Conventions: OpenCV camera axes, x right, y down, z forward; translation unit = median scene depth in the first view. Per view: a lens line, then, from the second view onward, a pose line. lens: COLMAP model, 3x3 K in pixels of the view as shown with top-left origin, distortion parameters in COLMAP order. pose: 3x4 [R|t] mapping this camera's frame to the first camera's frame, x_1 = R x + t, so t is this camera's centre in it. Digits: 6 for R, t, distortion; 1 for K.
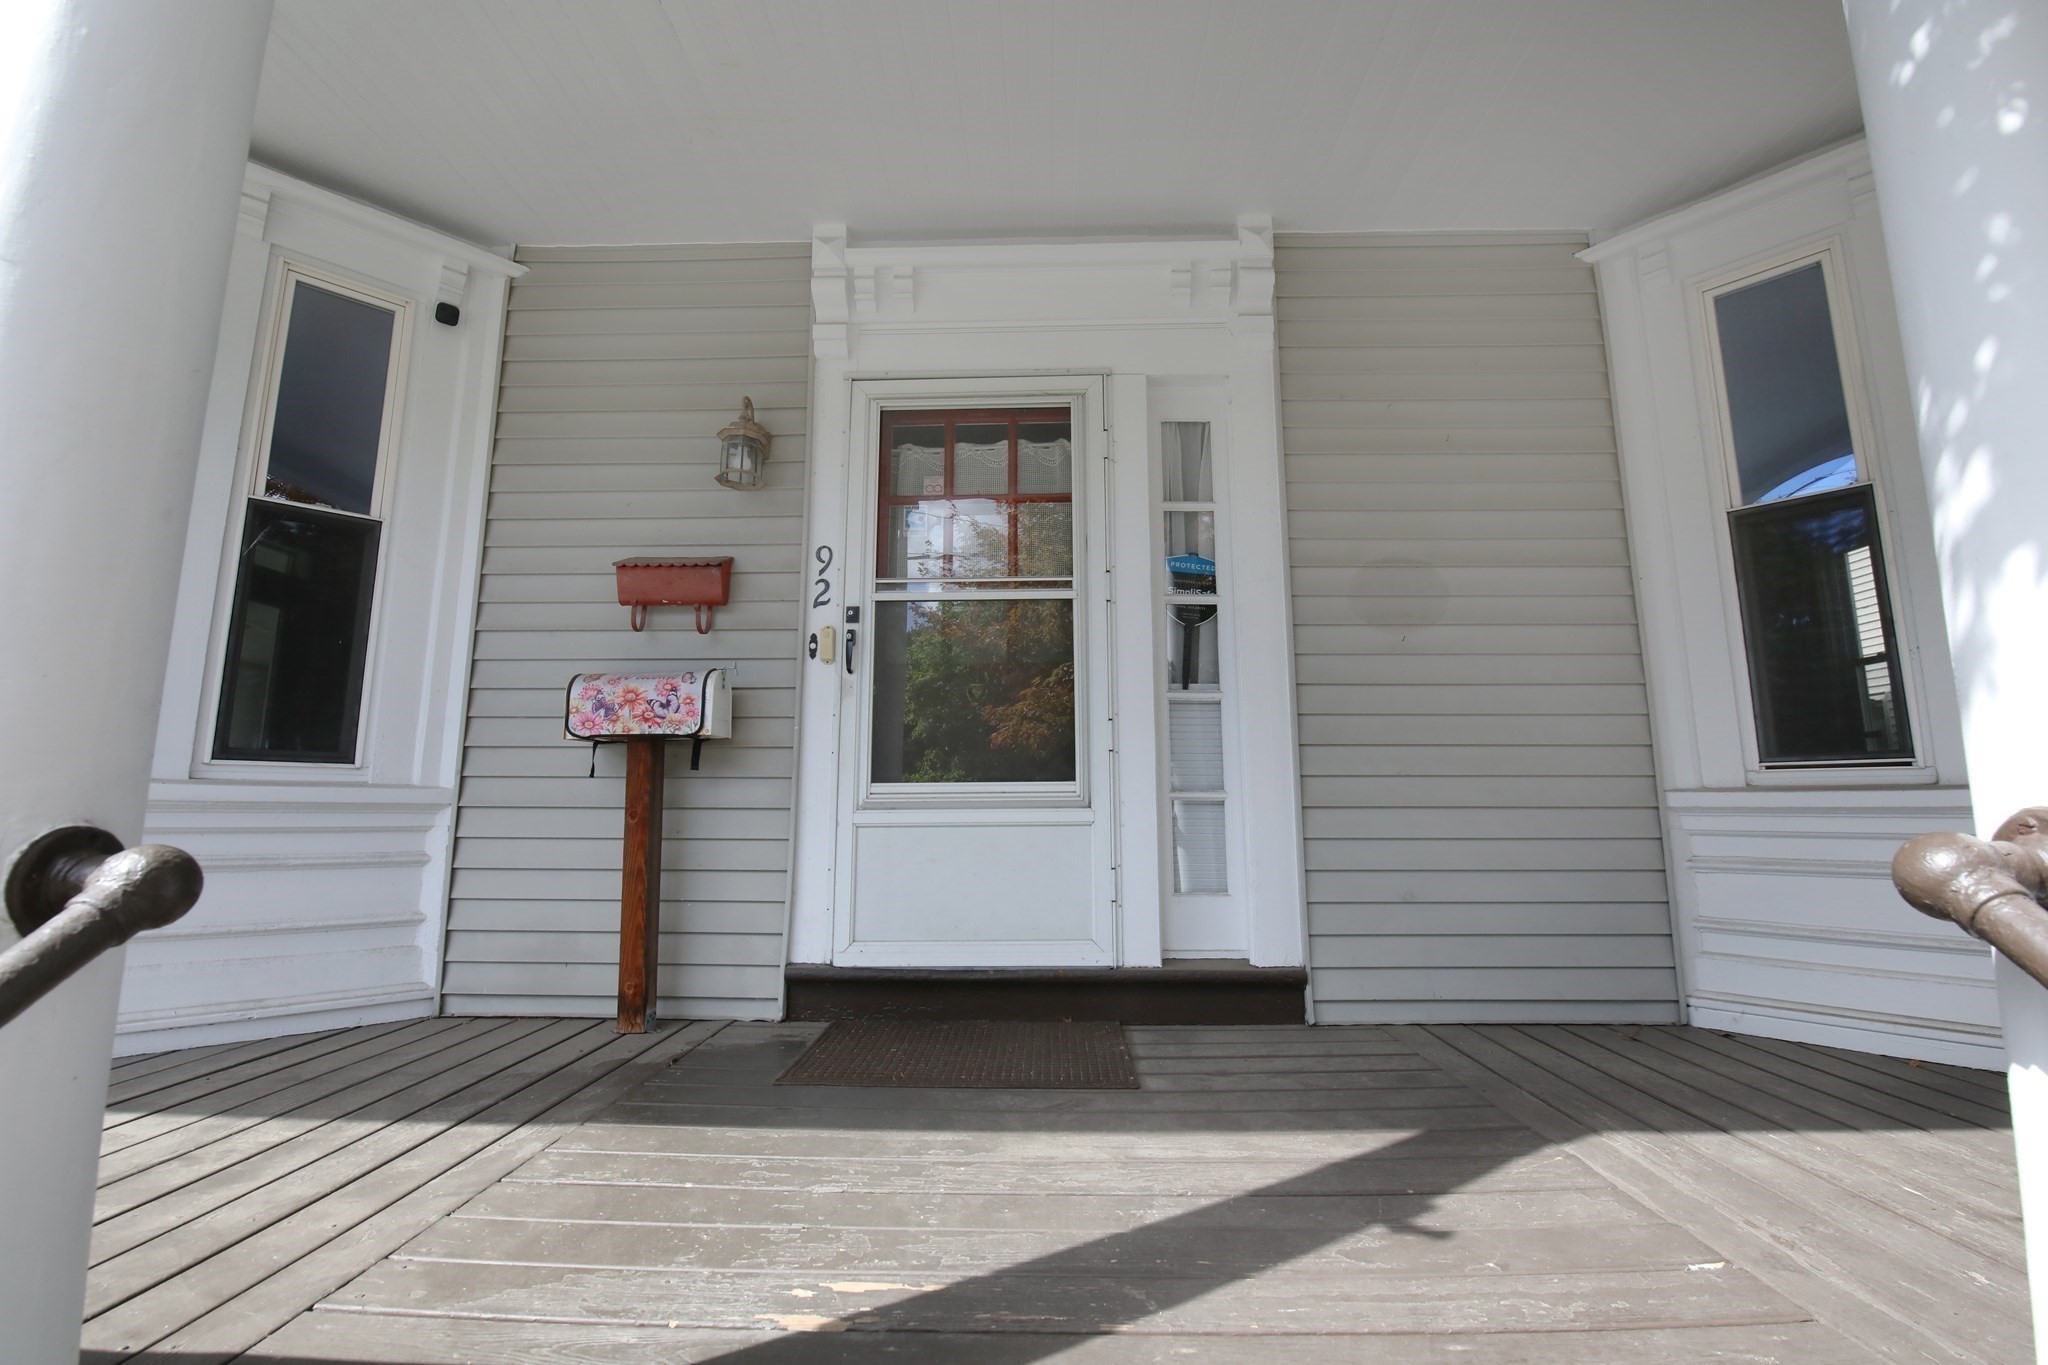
lens RADIAL K [[849.4, 0, 1029.6], [0, 849.4, 663.2], [0, 0, 1]] dist [-0.000016, -0.000087]
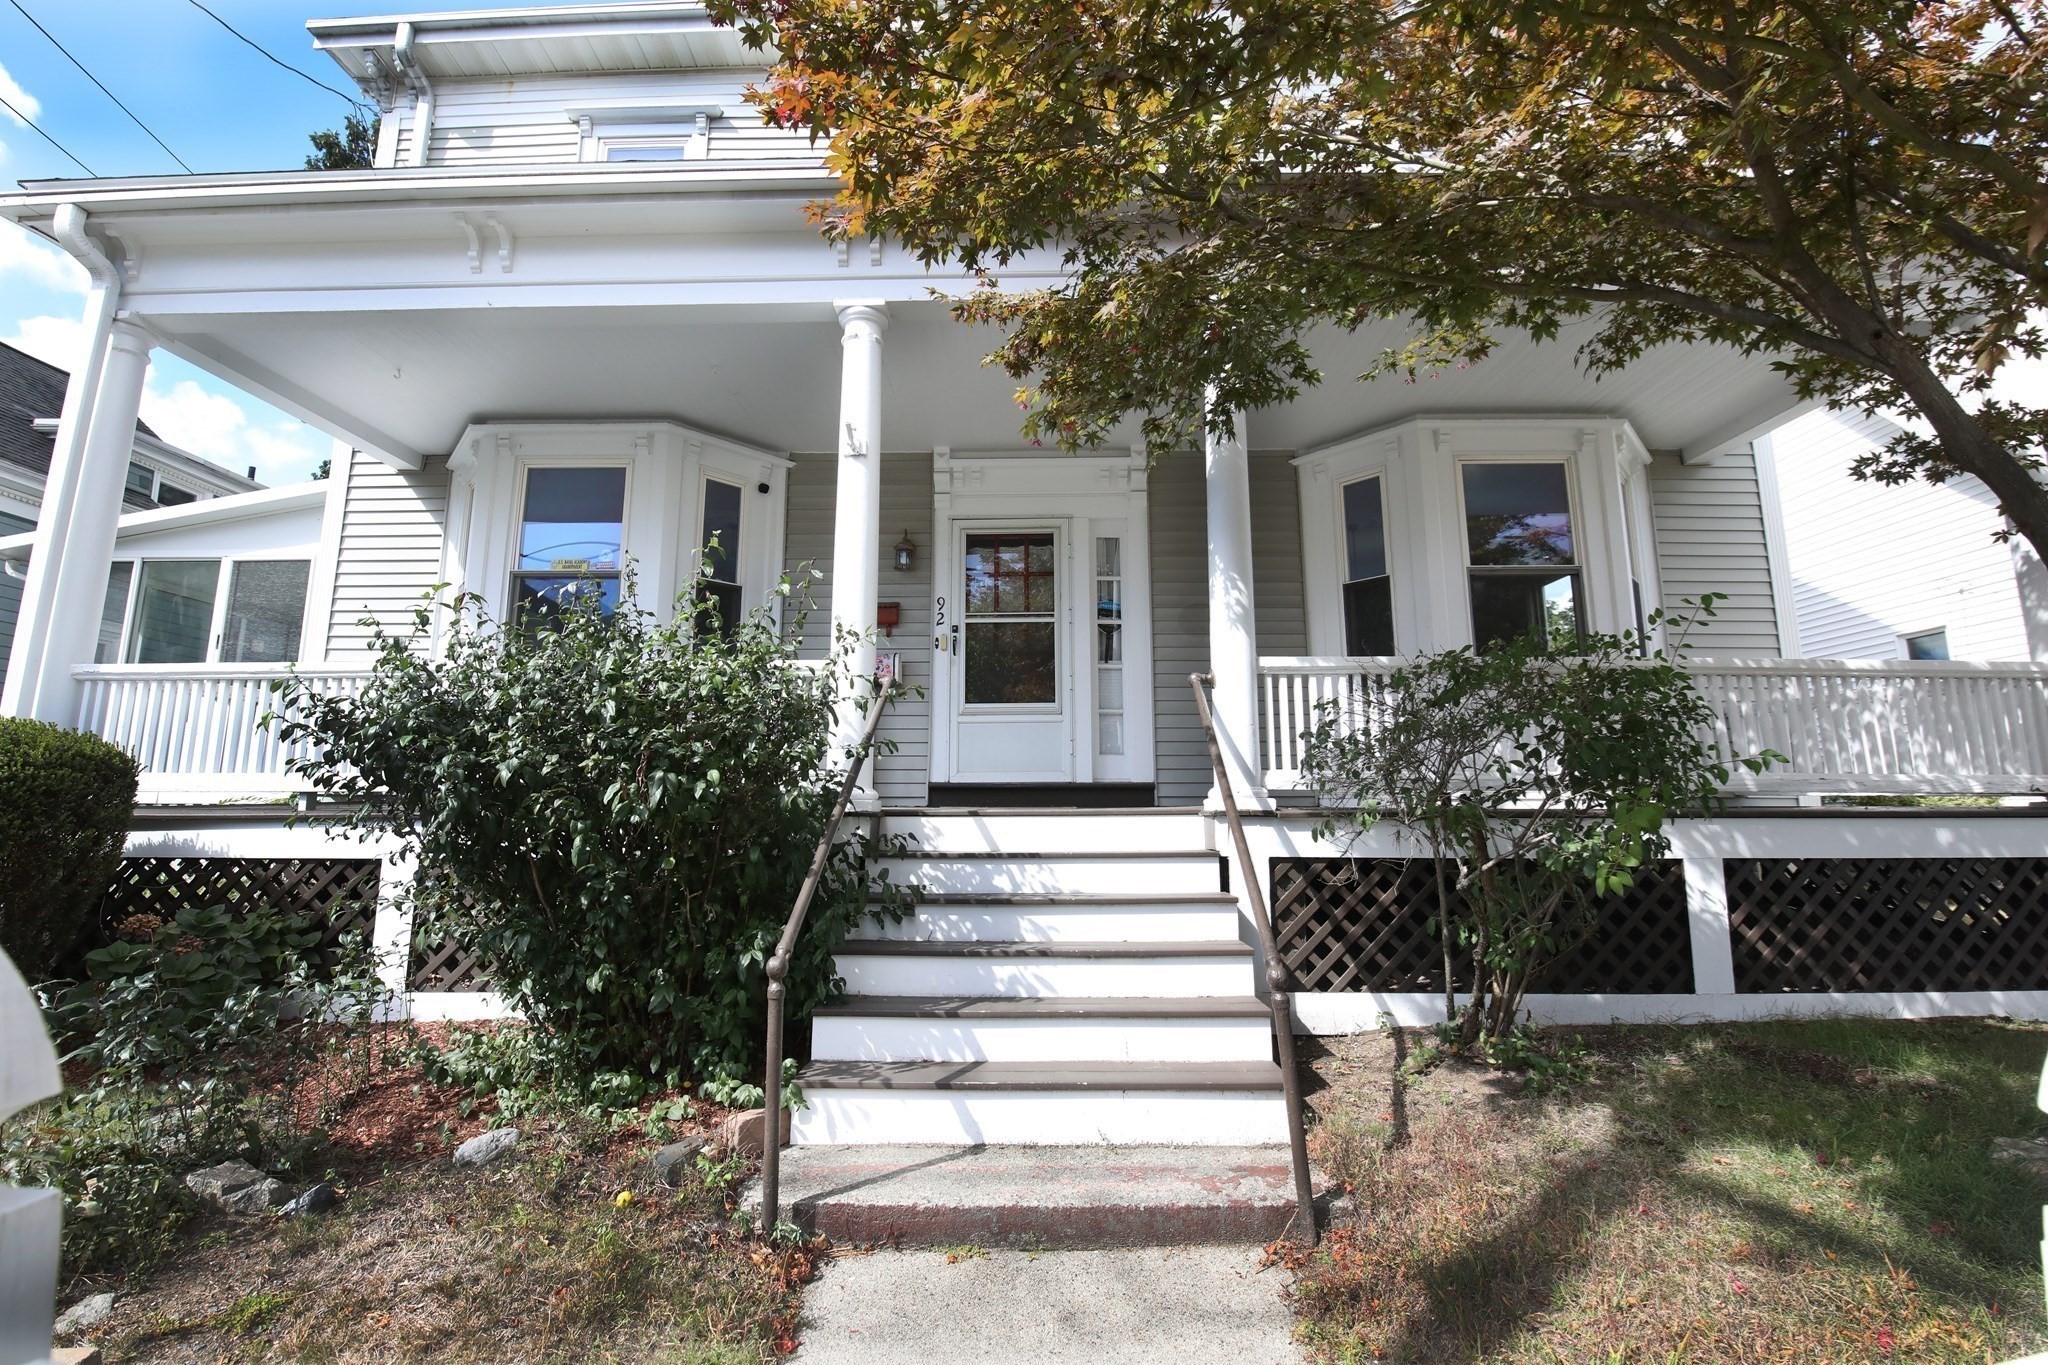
lens RADIAL K [[849.4, 0, 1017.4], [0, 849.4, 662.7], [0, 0, 1]] dist [-0.000016, -0.000087]
pose [[0.999999, 0.001636, 0.000413, -0.045405], [-0.001637, 0.999993, 0.003349, 0.022947], [-0.000407, -0.003349, 0.999994, -1.193274]]
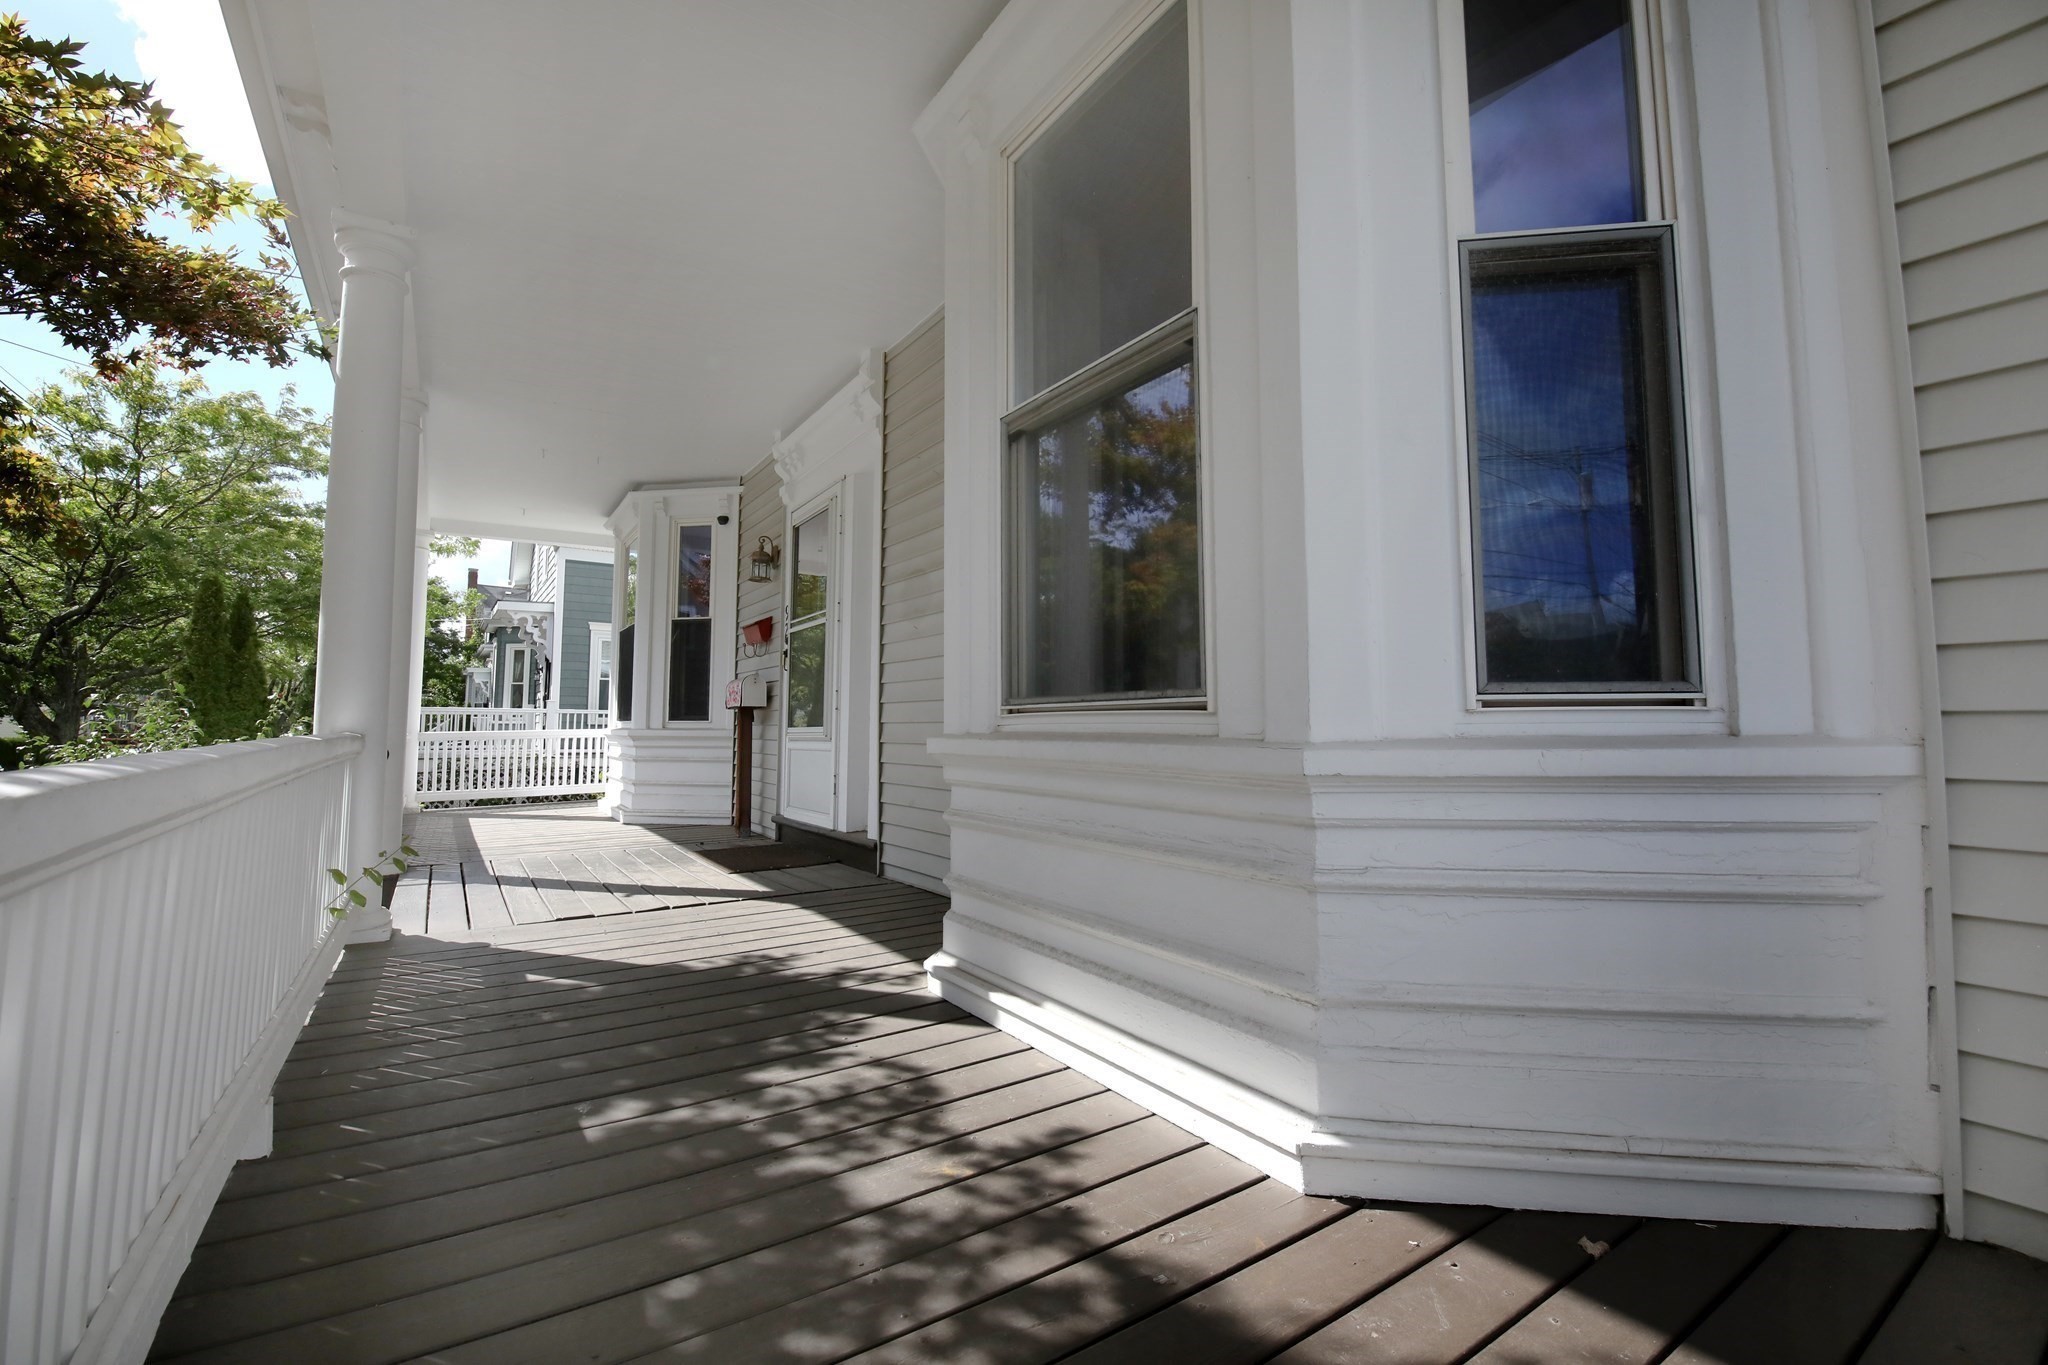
lens RADIAL K [[849.4, 0, 1019.8], [0, 849.4, 701.0], [0, 0, 1]] dist [-0.000016, -0.000087]
pose [[0.589809, -0.025653, -0.807135, 1.620737], [0.109624, 0.992786, 0.048555, 0.038248], [0.800067, -0.117120, 0.588367, 0.264853]]
